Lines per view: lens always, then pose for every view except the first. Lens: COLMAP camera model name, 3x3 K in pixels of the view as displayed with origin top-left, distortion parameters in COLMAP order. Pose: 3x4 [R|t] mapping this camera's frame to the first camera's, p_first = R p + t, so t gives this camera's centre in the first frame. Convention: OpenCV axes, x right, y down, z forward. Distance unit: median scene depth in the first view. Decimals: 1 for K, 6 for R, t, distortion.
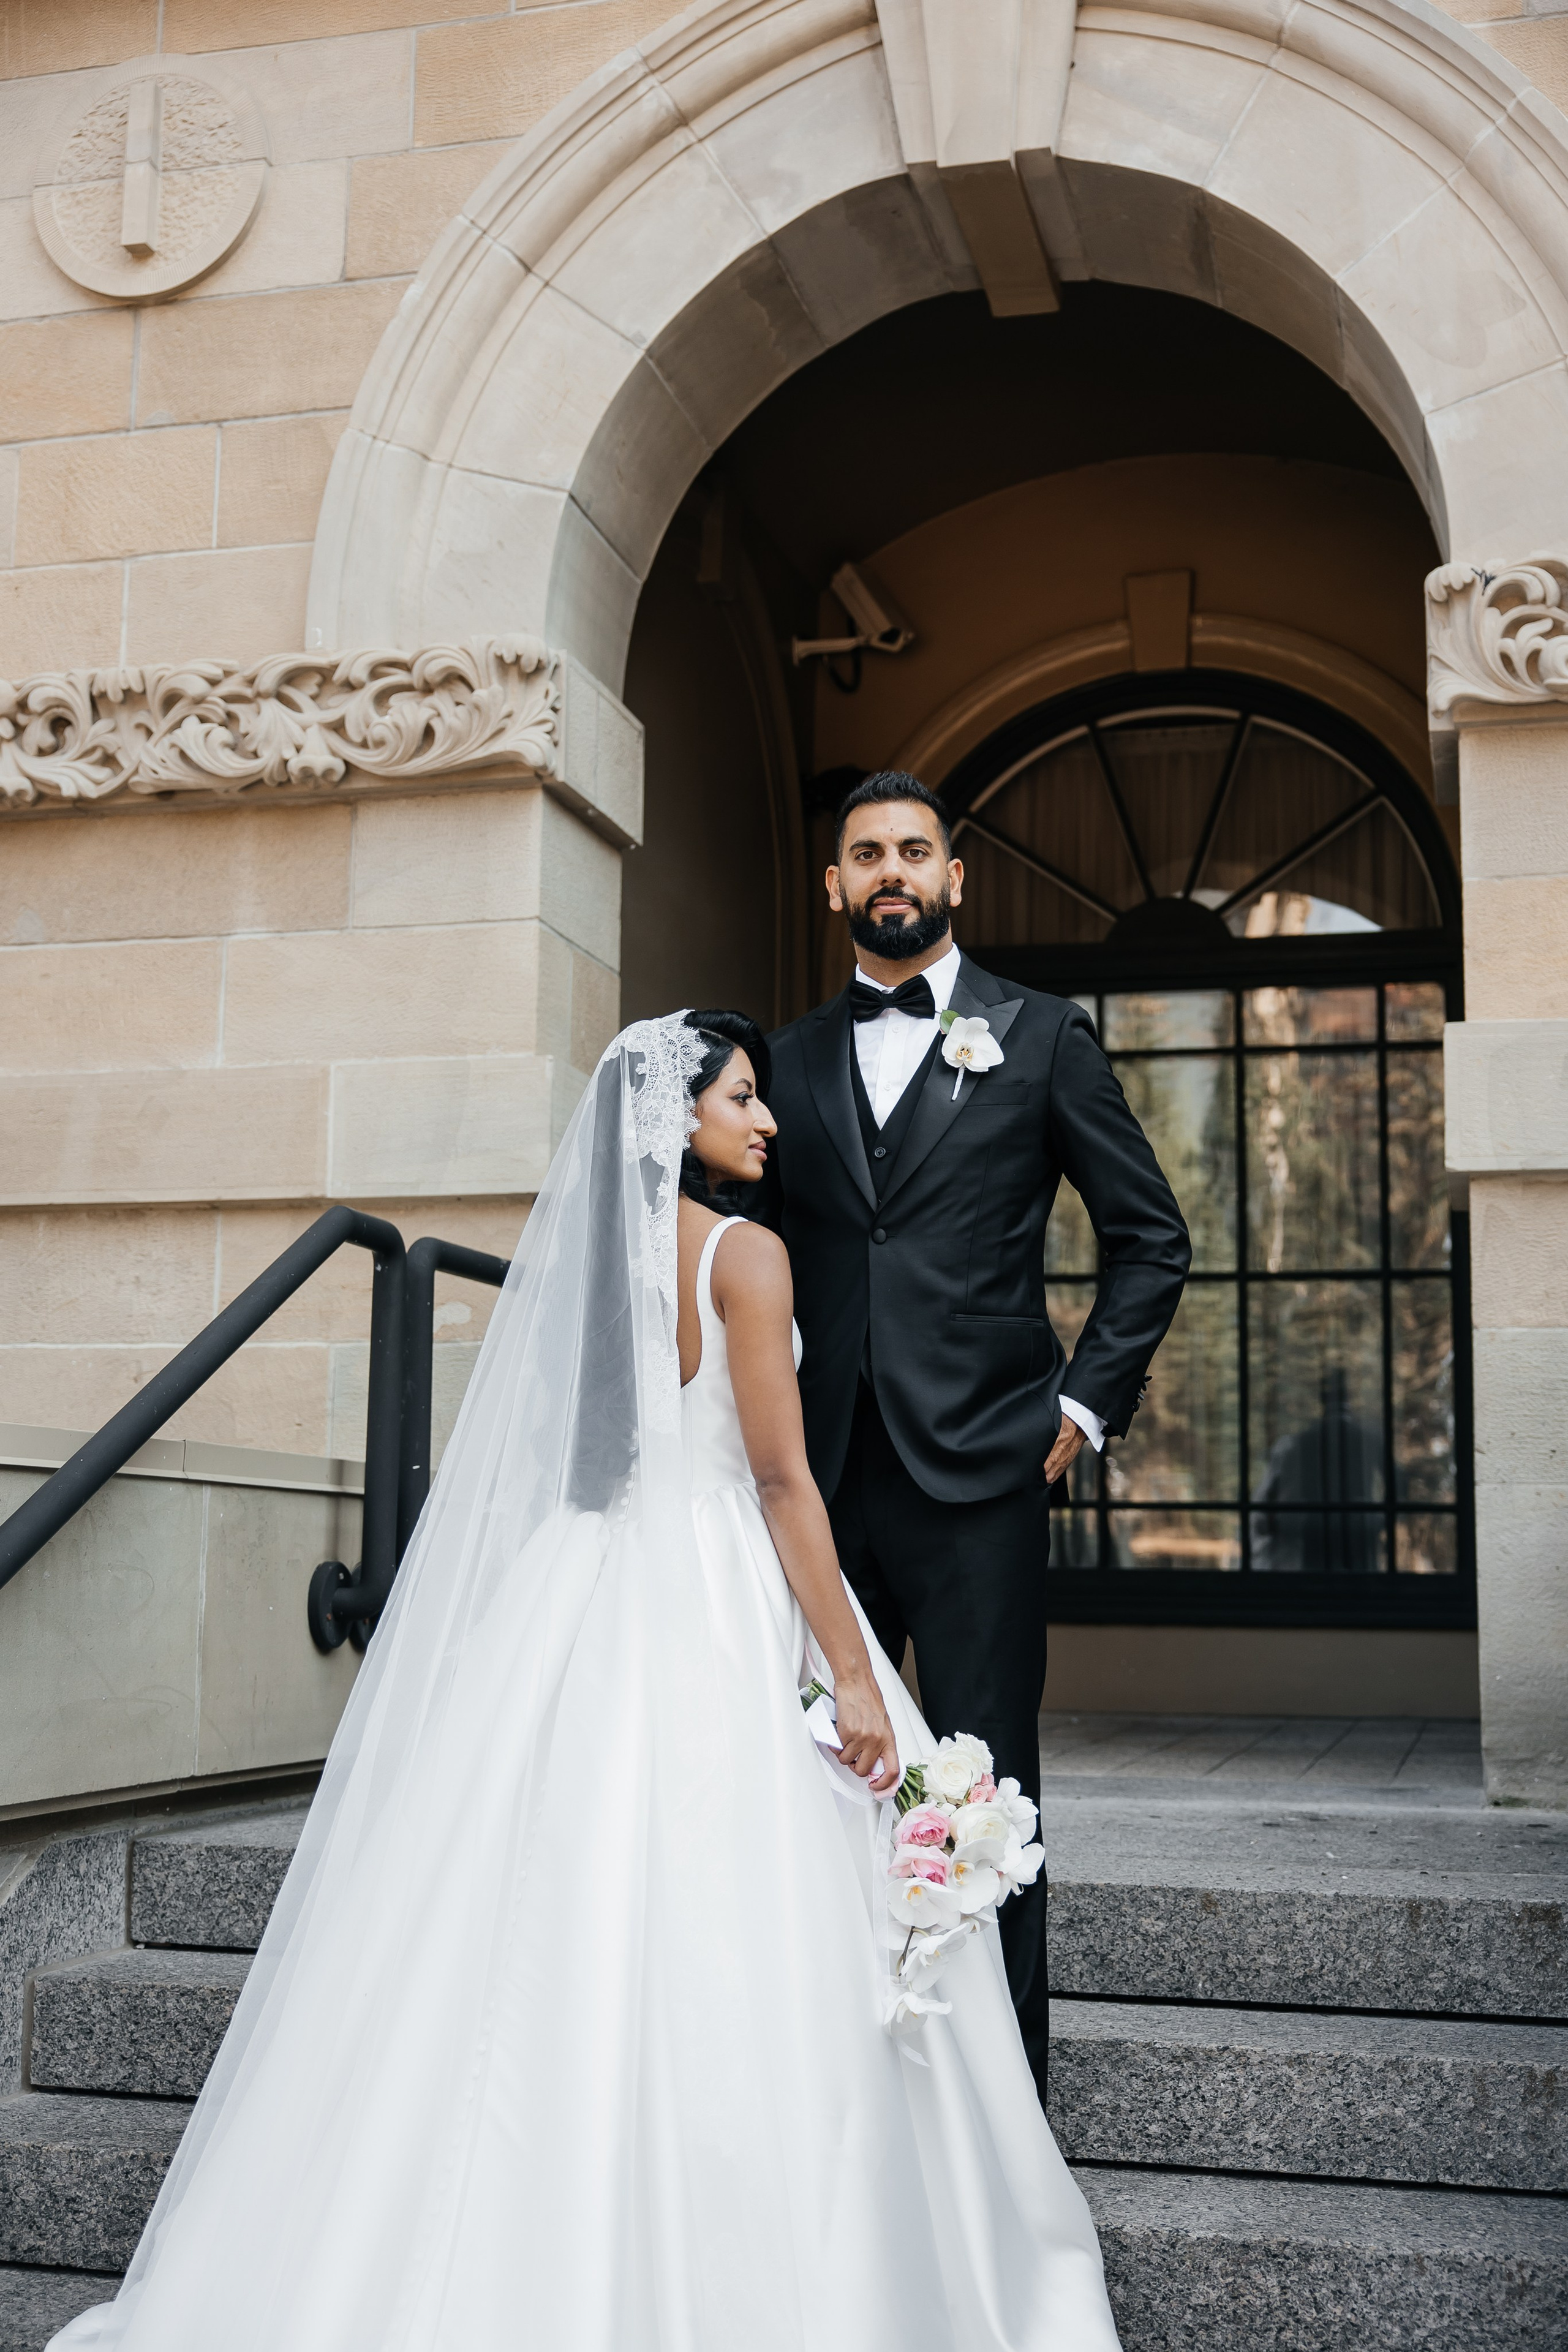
lens RADIAL K [[2752.6, 0, 773.9], [0, 2752.6, 1185.0], [0, 0, 1]] dist [0.005158, -0.000815]
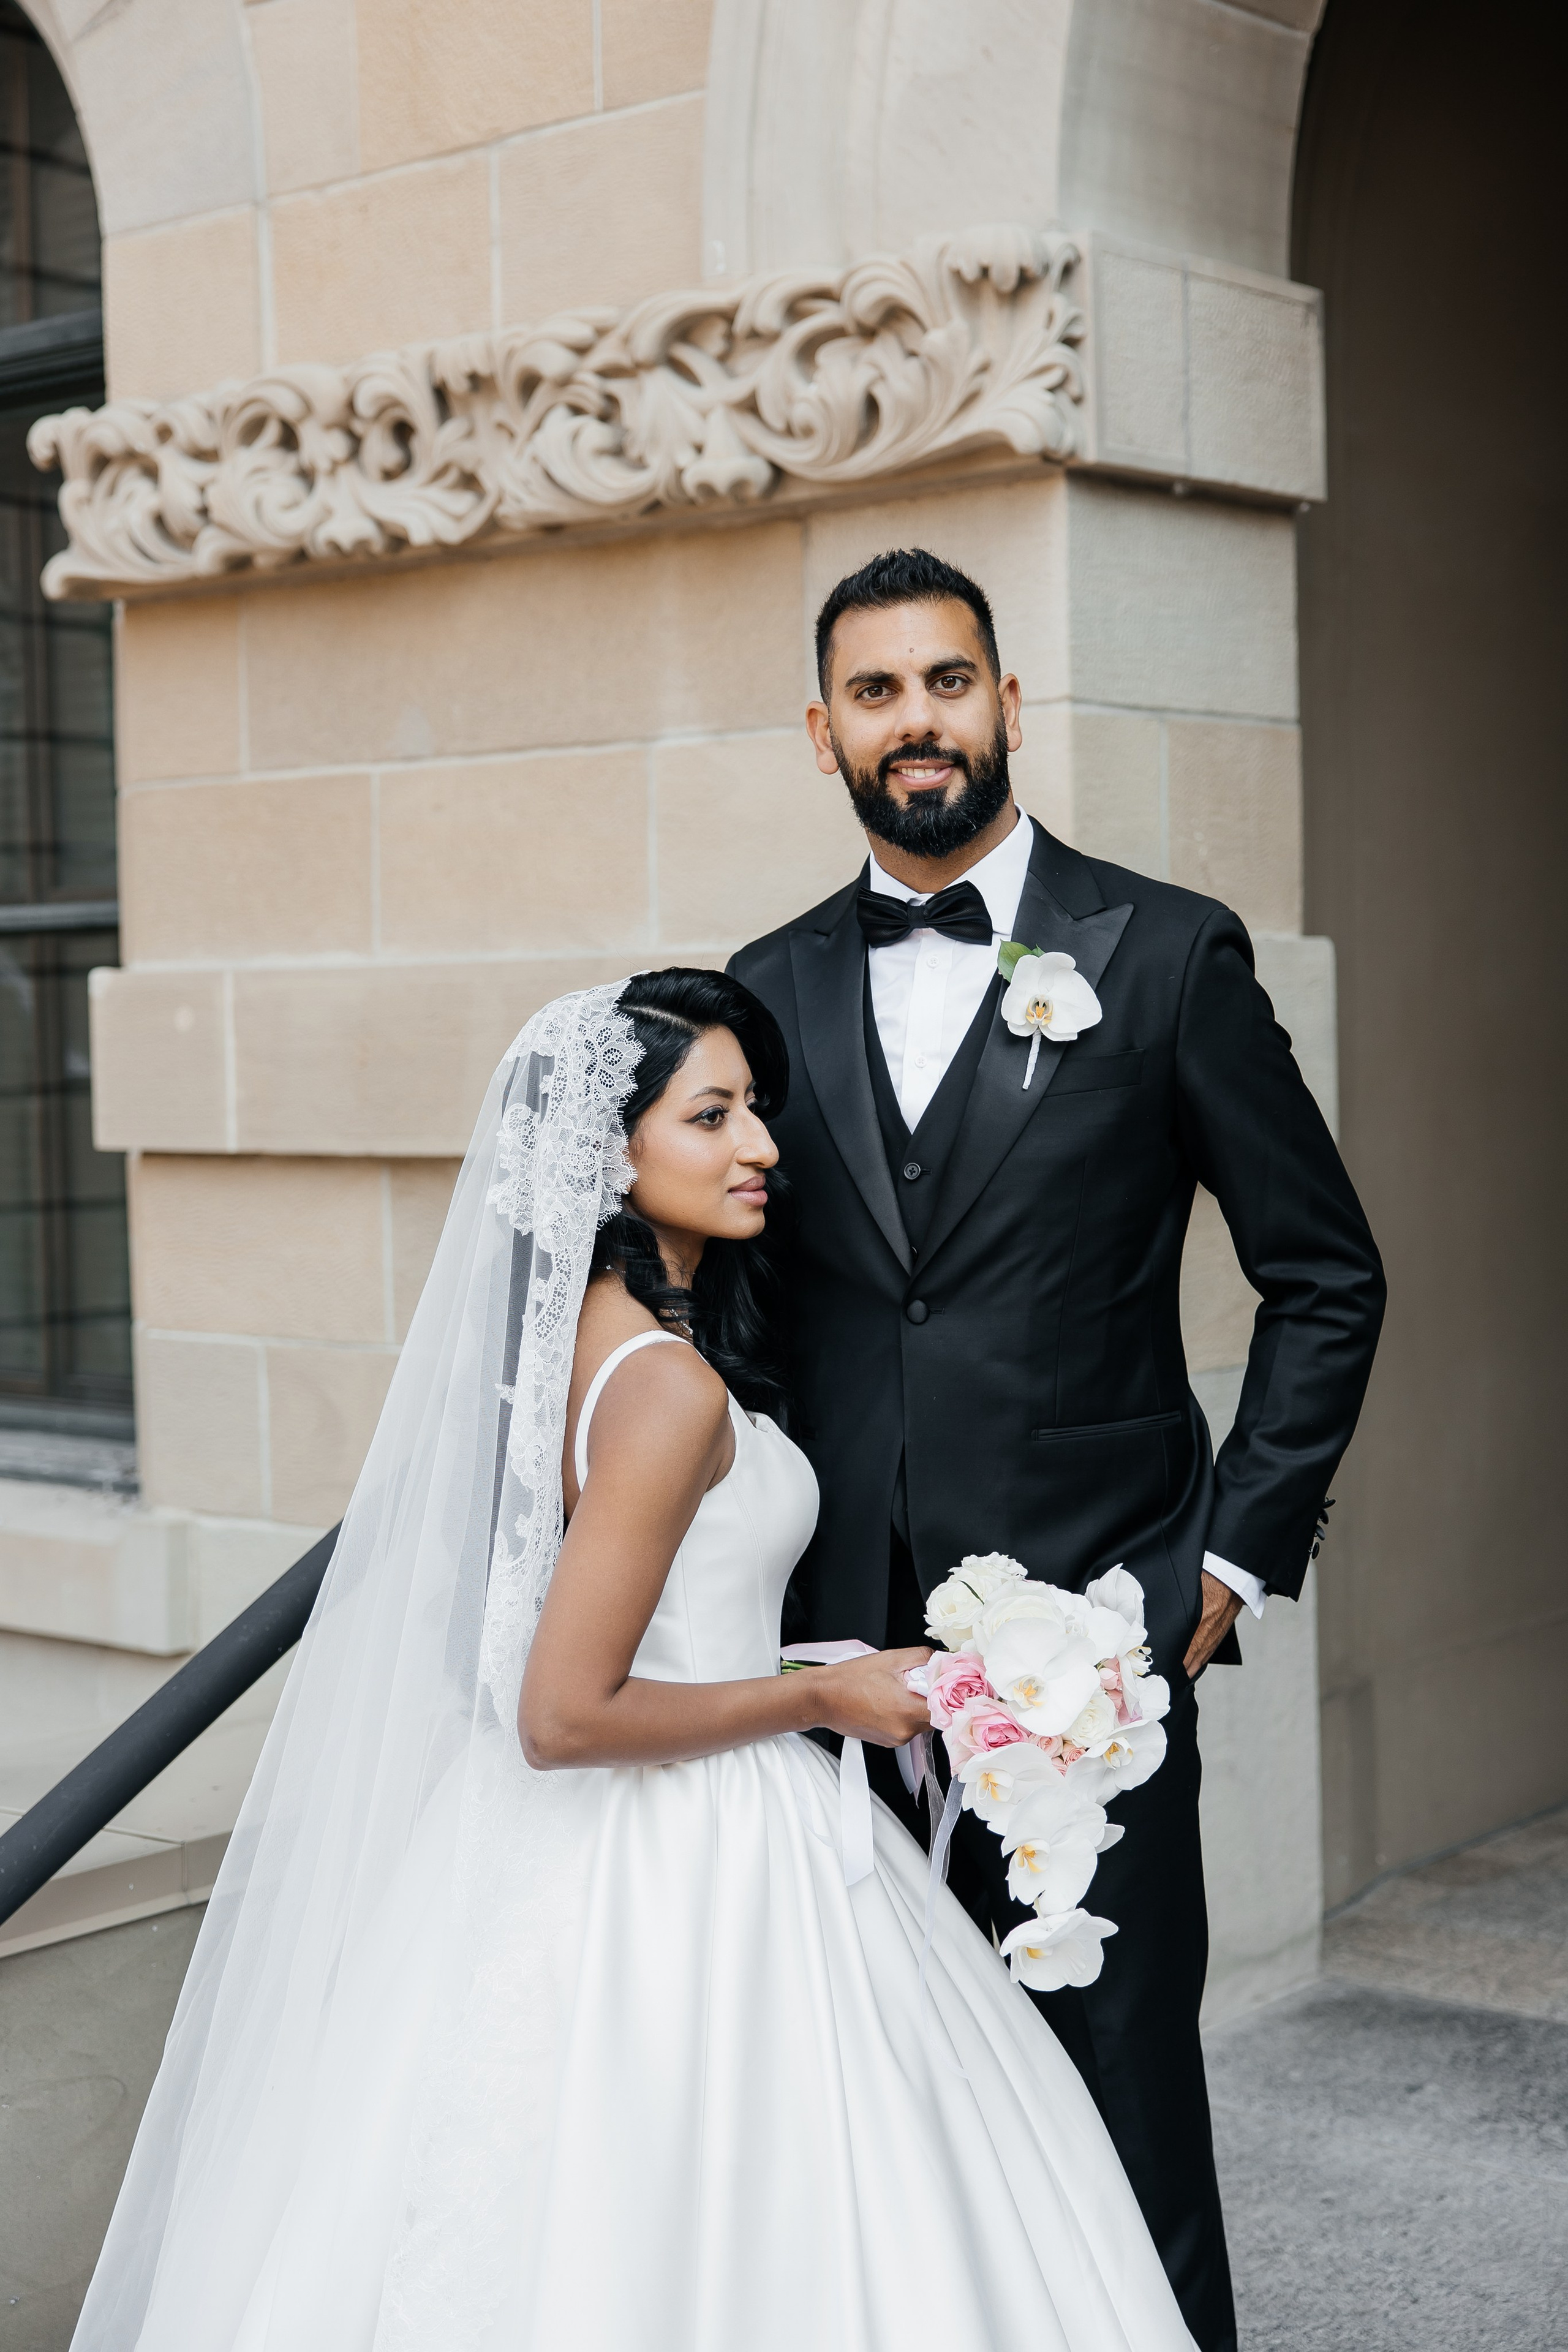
lens RADIAL K [[3419.9, 0, 774.9], [0, 3419.9, 1168.0], [0, 0, 1]] dist [0.017577, -0.005836]
pose [[0.902282, -0.013251, -0.430942, 0.175034], [0.094123, 0.981473, 0.166890, -0.124831], [0.420747, -0.191143, 0.886812, 0.281622]]
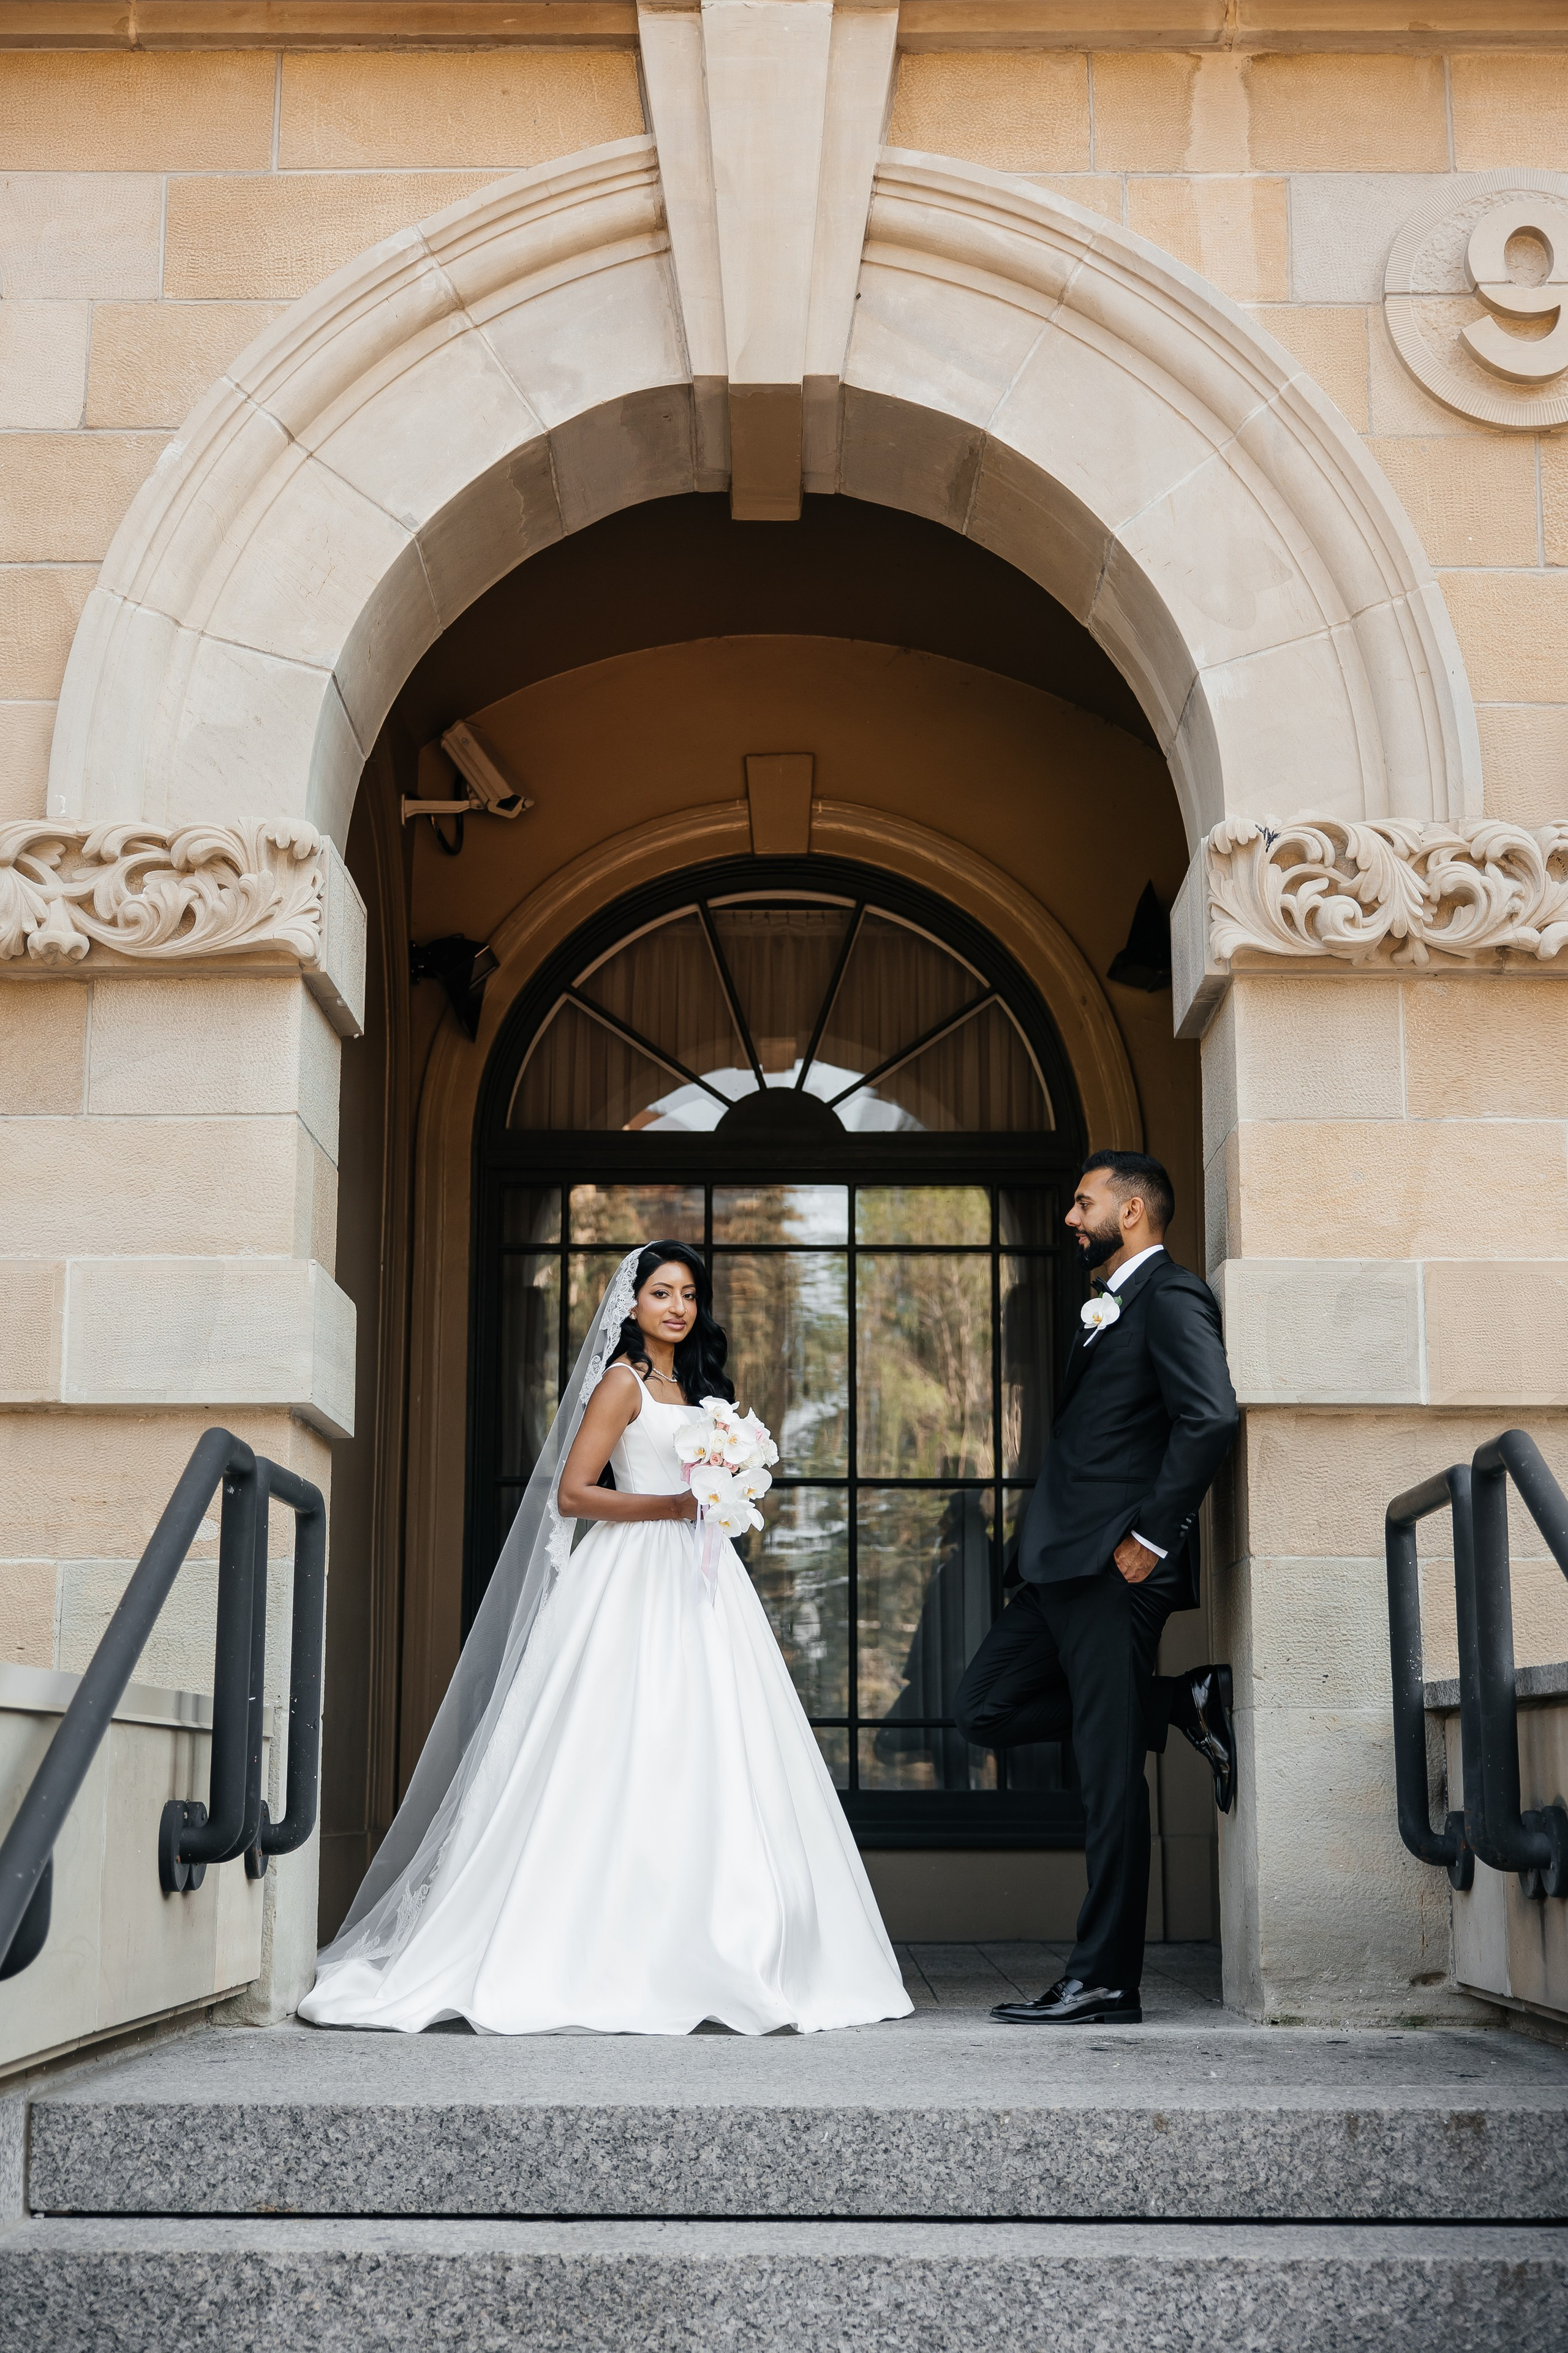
lens RADIAL K [[3106.3, 0, 773.2], [0, 3106.3, 1169.9], [0, 0, 1]] dist [0.012531, 0.002022]
pose [[0.969977, 0.036145, 0.240497, -0.180271], [-0.022884, 0.998071, -0.057705, -0.018620], [-0.242119, 0.050469, 0.968933, -0.081986]]
